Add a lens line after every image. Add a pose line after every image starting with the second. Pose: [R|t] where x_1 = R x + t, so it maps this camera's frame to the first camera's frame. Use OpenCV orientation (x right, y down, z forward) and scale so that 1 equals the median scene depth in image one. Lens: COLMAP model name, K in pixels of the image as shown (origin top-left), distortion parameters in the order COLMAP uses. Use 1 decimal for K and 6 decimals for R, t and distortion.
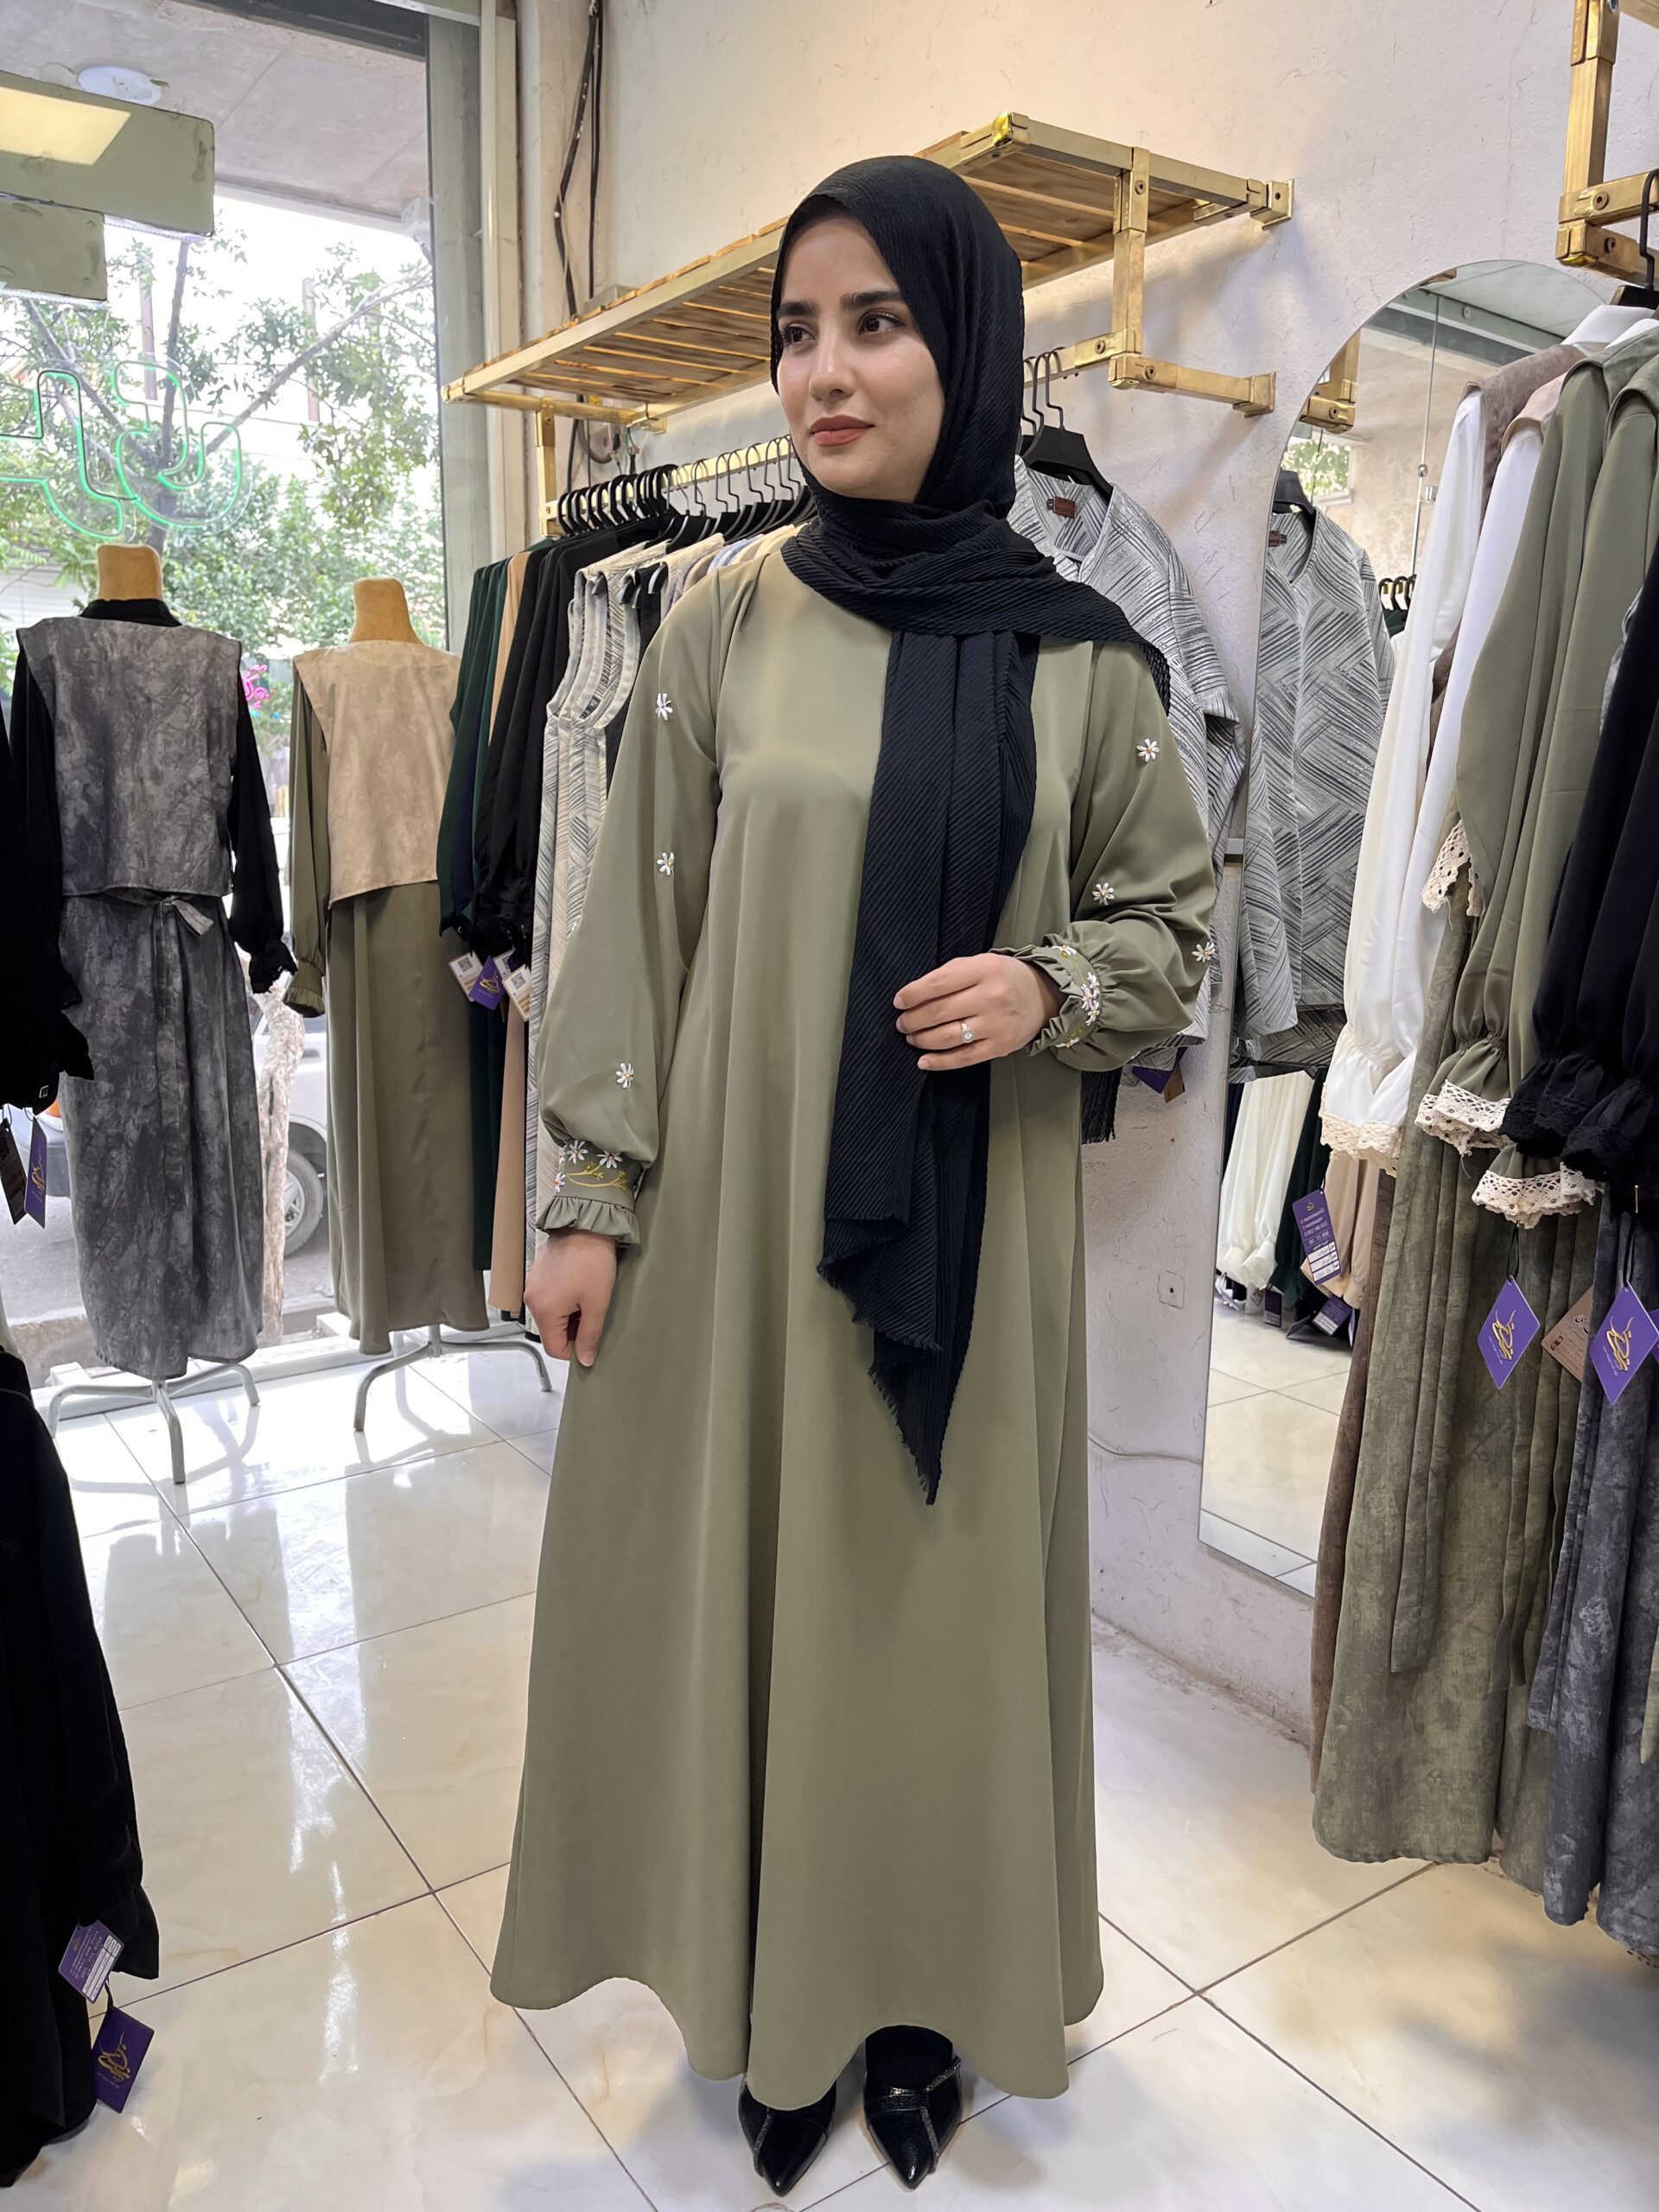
lens RADIAL K [[1683.5, 0, 836.0], [0, 1683.5, 1123.6], [0, 0, 1]] dist [0.062063, -0.080565]
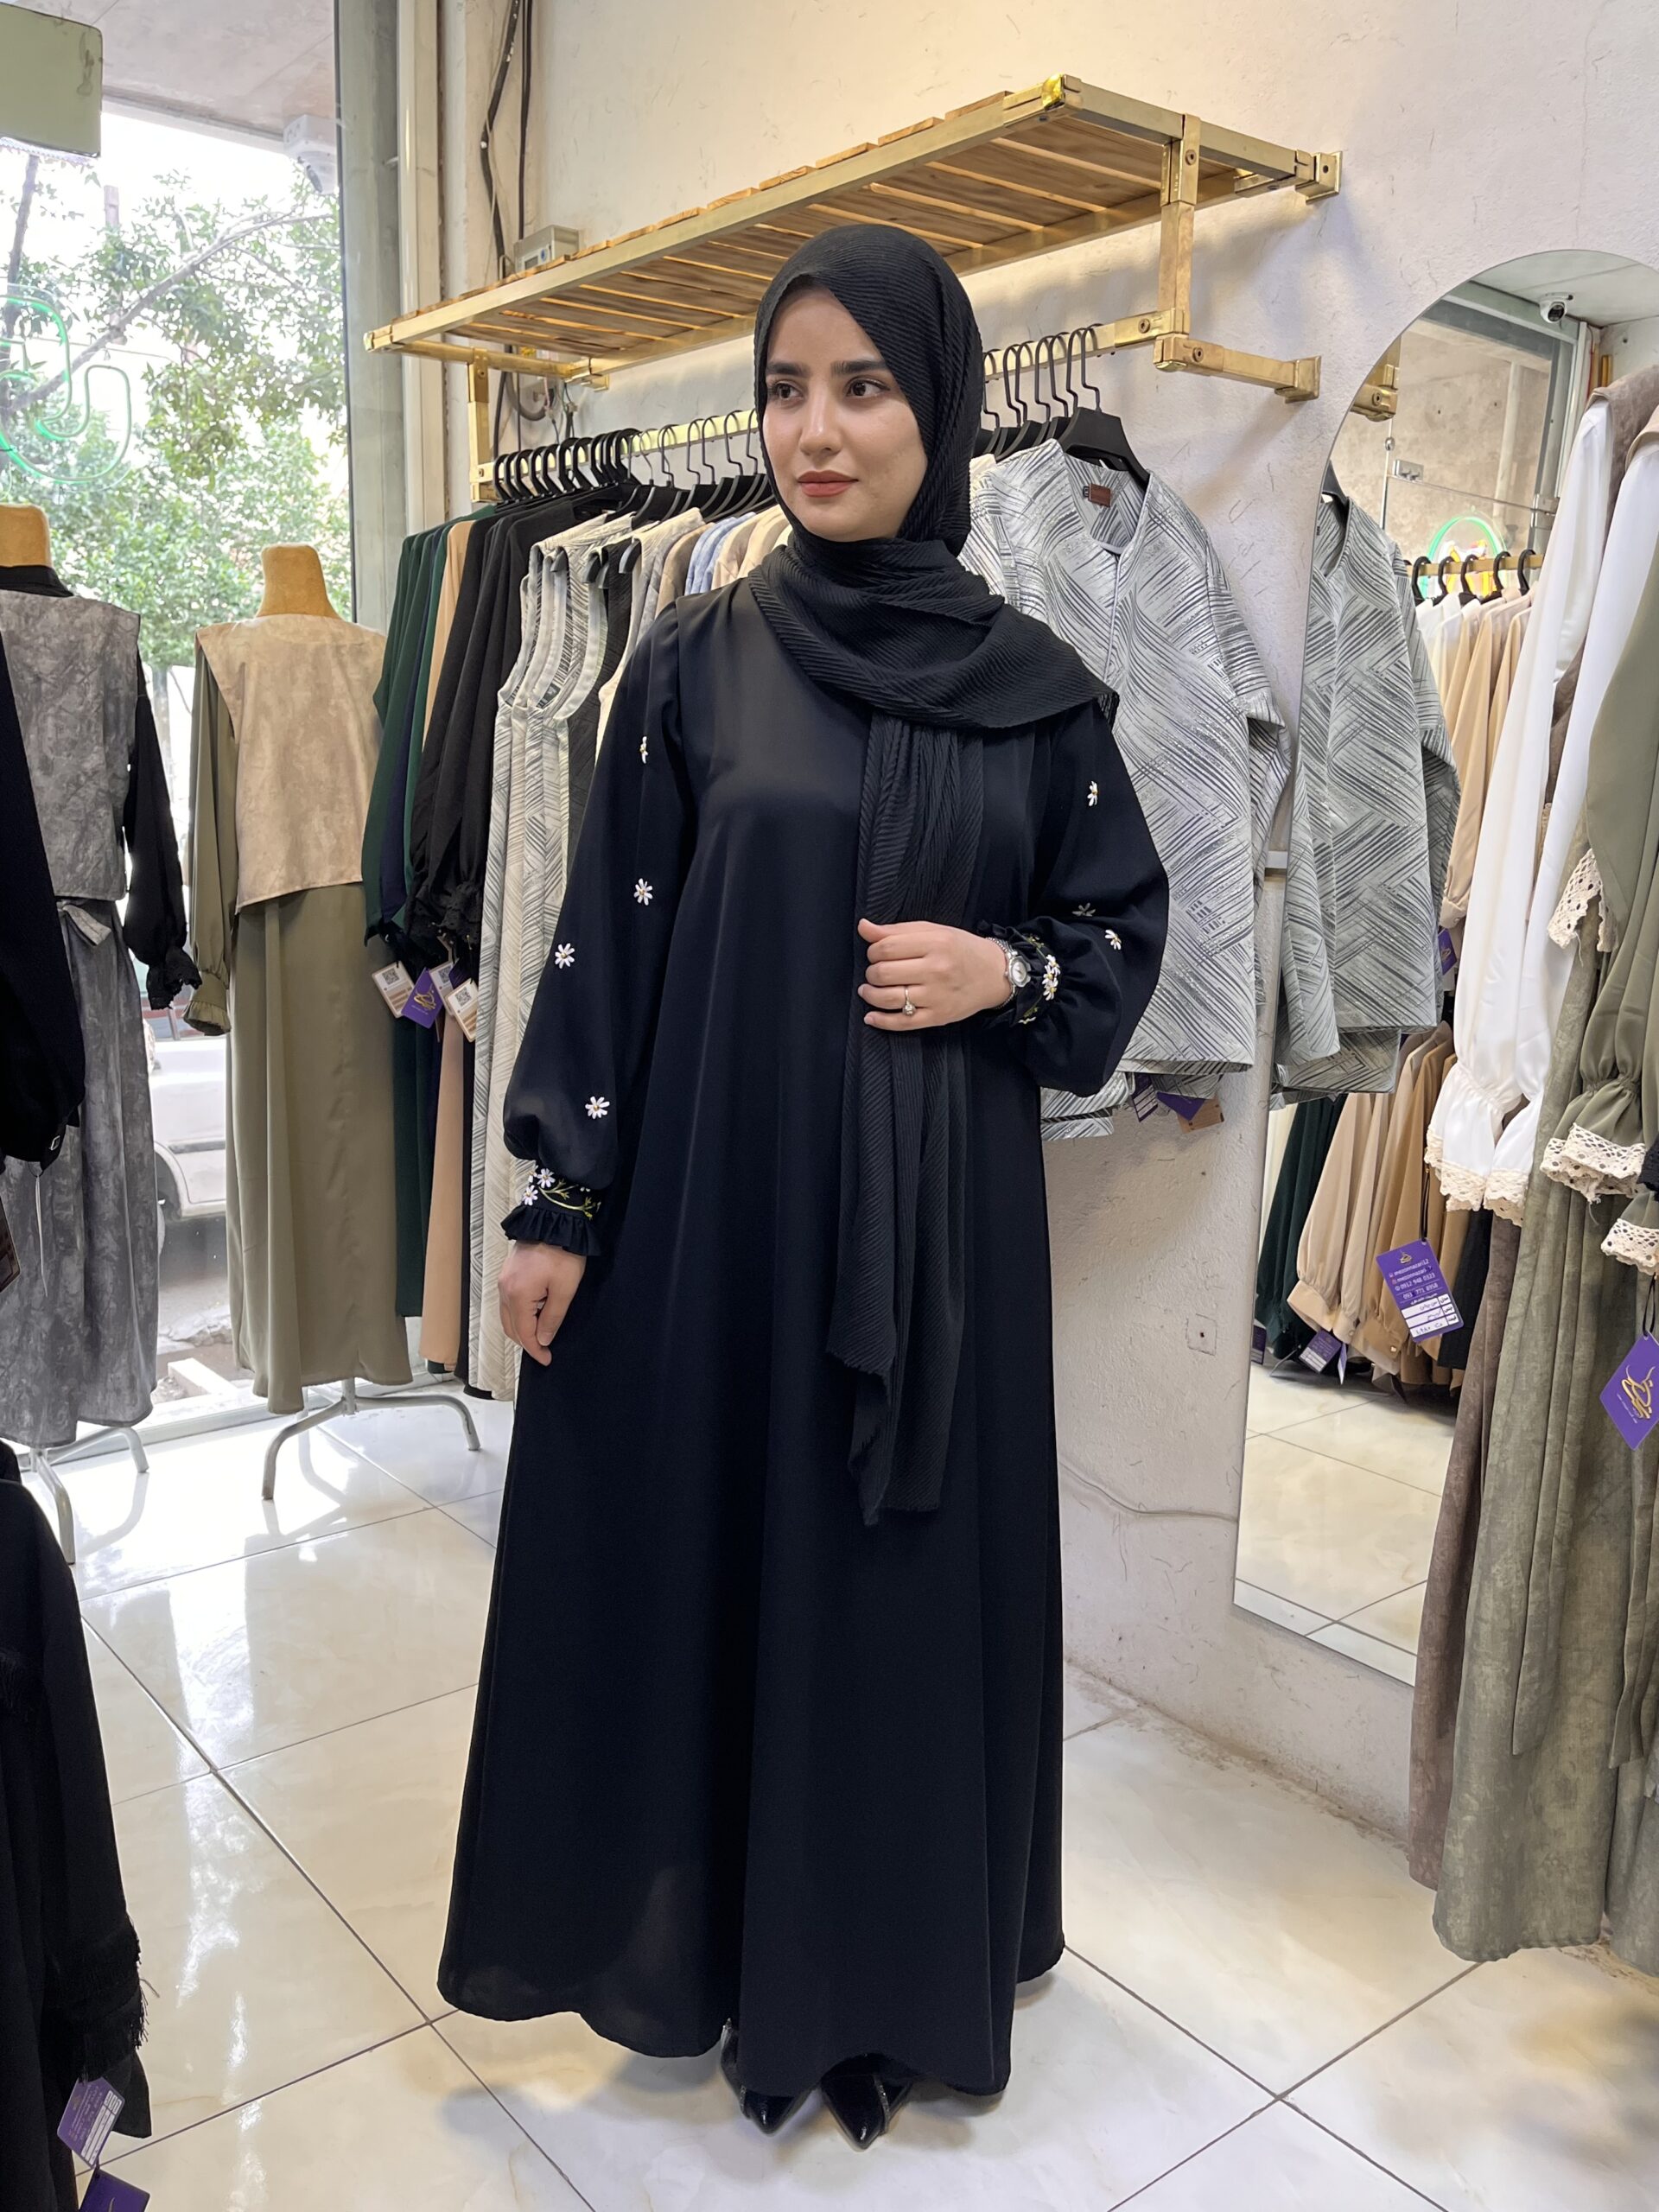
lens RADIAL K [[1856.0, 0, 845.9], [0, 1856.0, 1120.1], [0, 0, 1]] dist [0.052873, -0.060960]
pose [[0.996830, -0.005082, 0.079402, -0.069959], [0.005546, 0.999969, -0.005616, -0.013370], [-0.079371, 0.006038, 0.996827, -0.003863]]
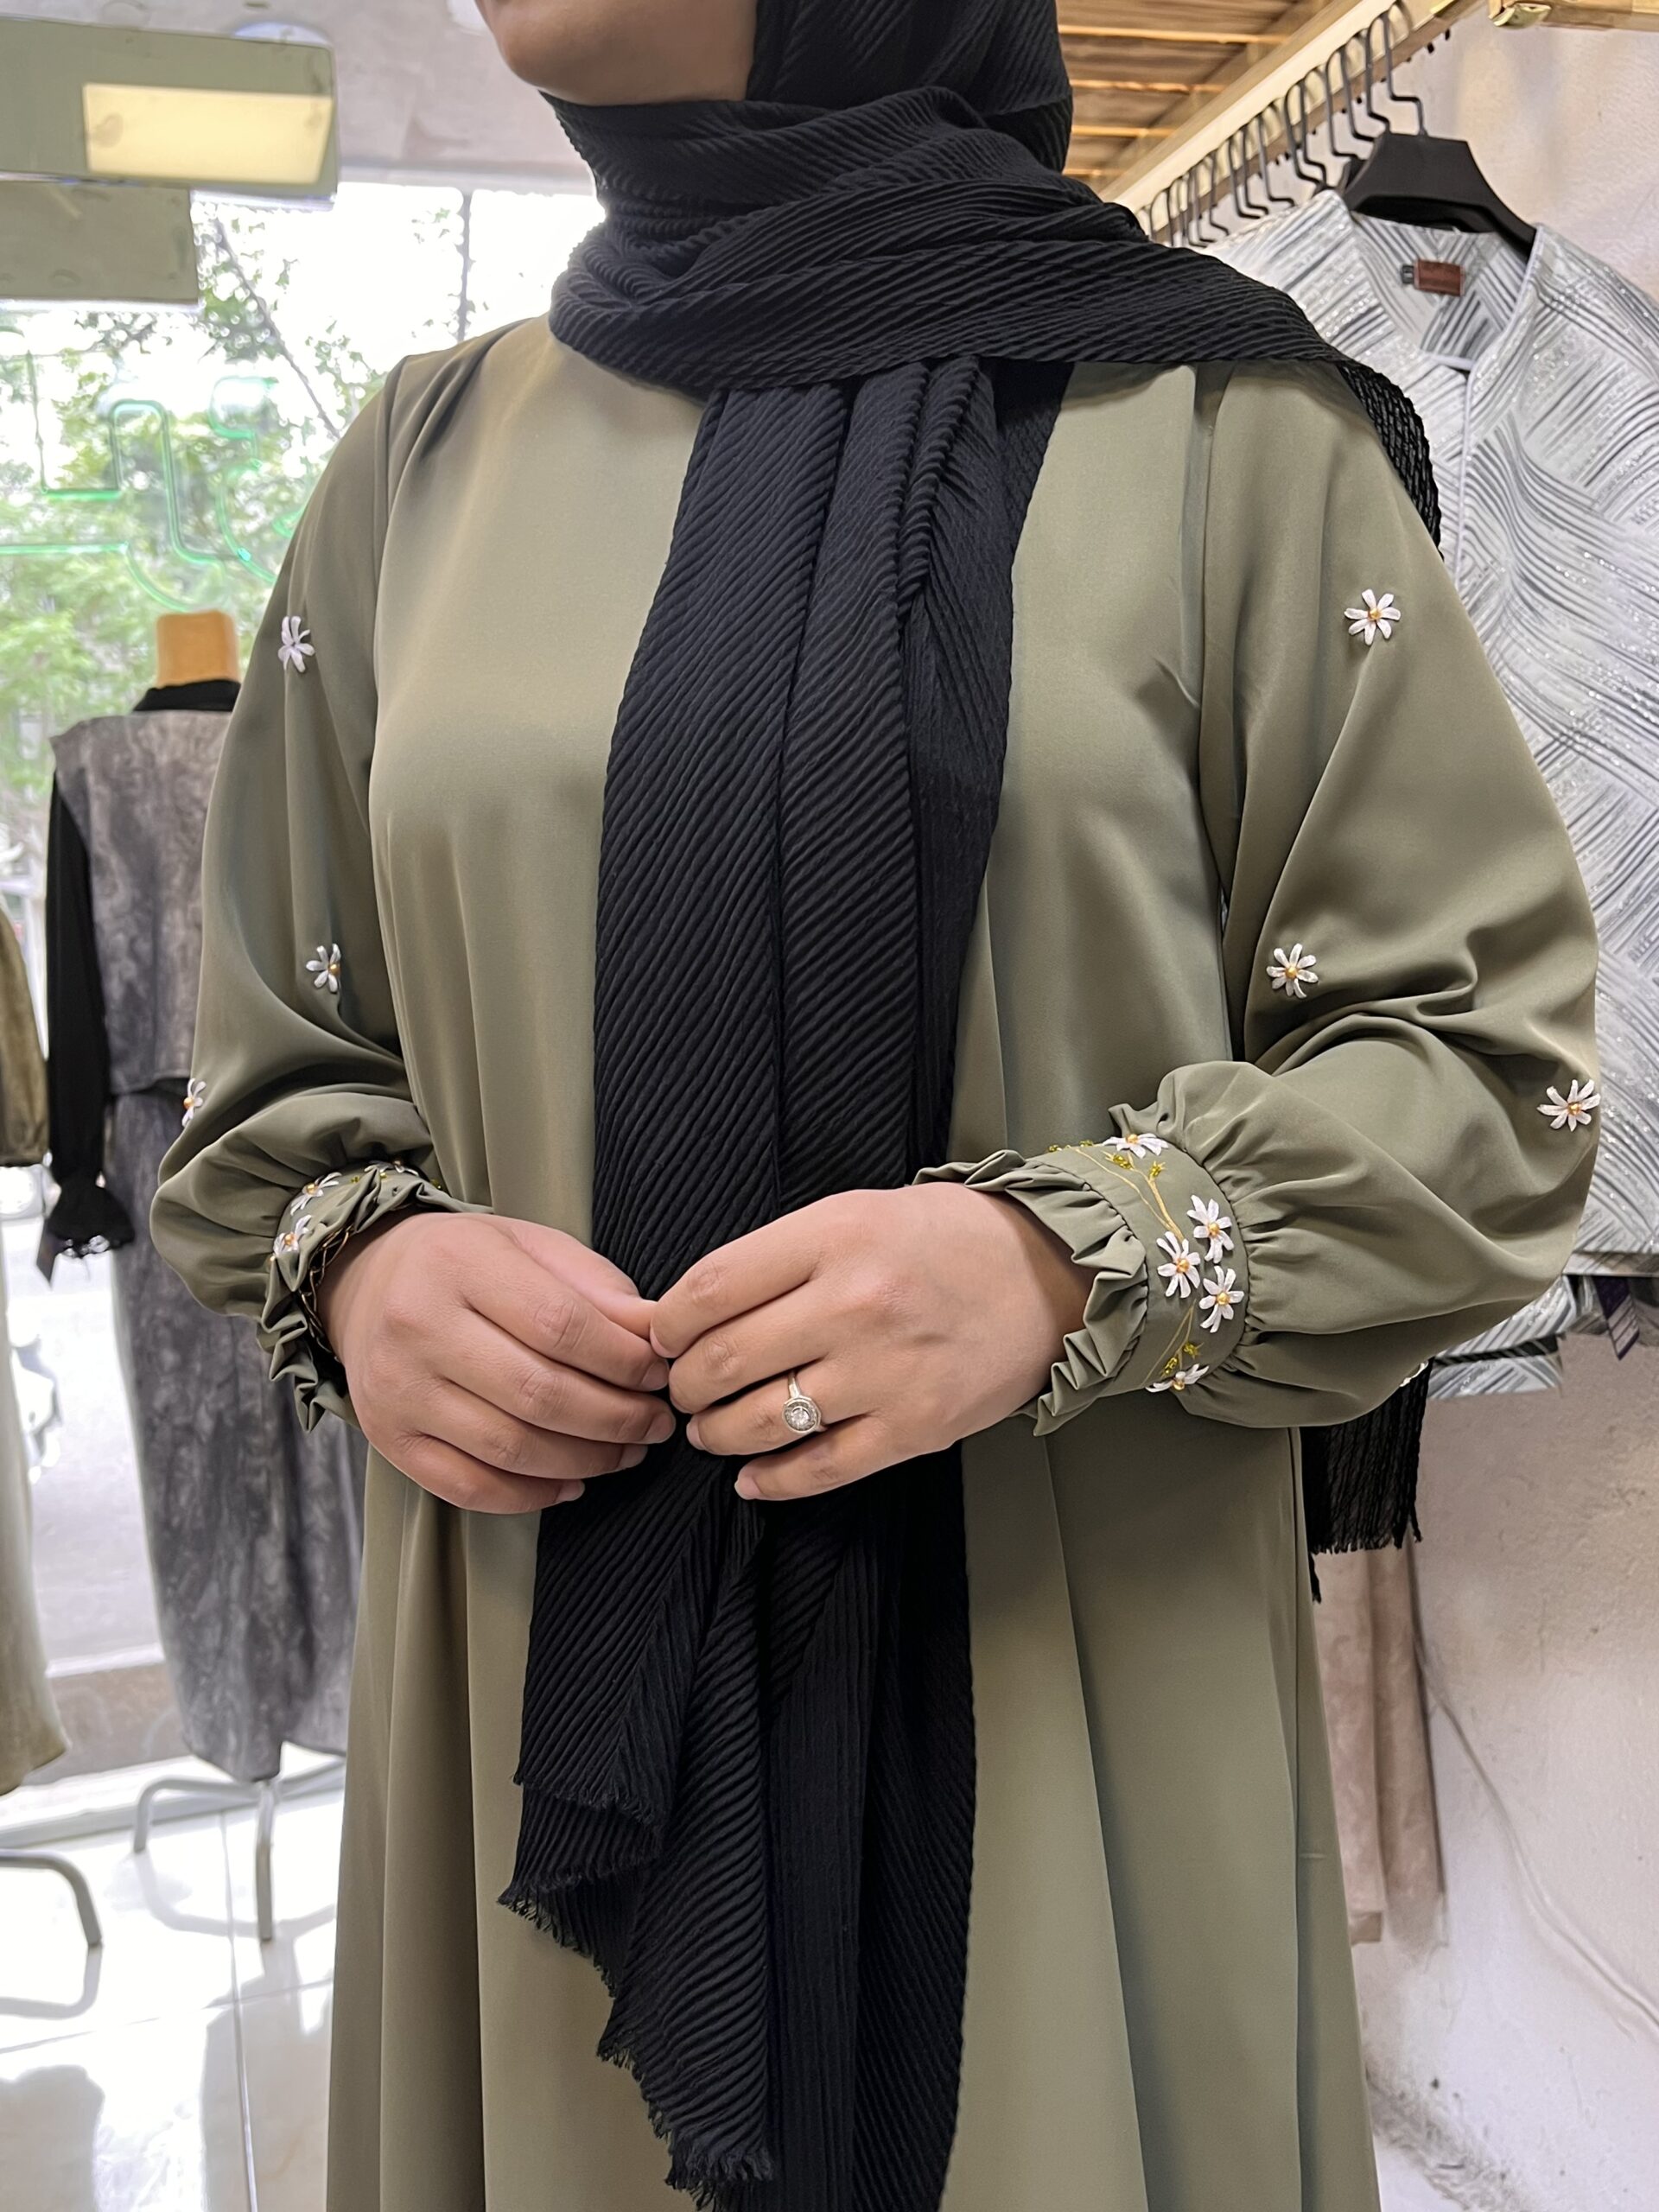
lens RADIAL K [[2108.3, 0, 833.1], [0, 2108.3, 1128.2], [0, 0, 1]] dist [0.024611, 0.000000]
pose [[0.955107, -0.048286, -0.292300, 0.108889], [0.020361, 0.994994, -0.097837, -0.028540], [0.295561, 0.087493, 0.951309, 0.267458]]
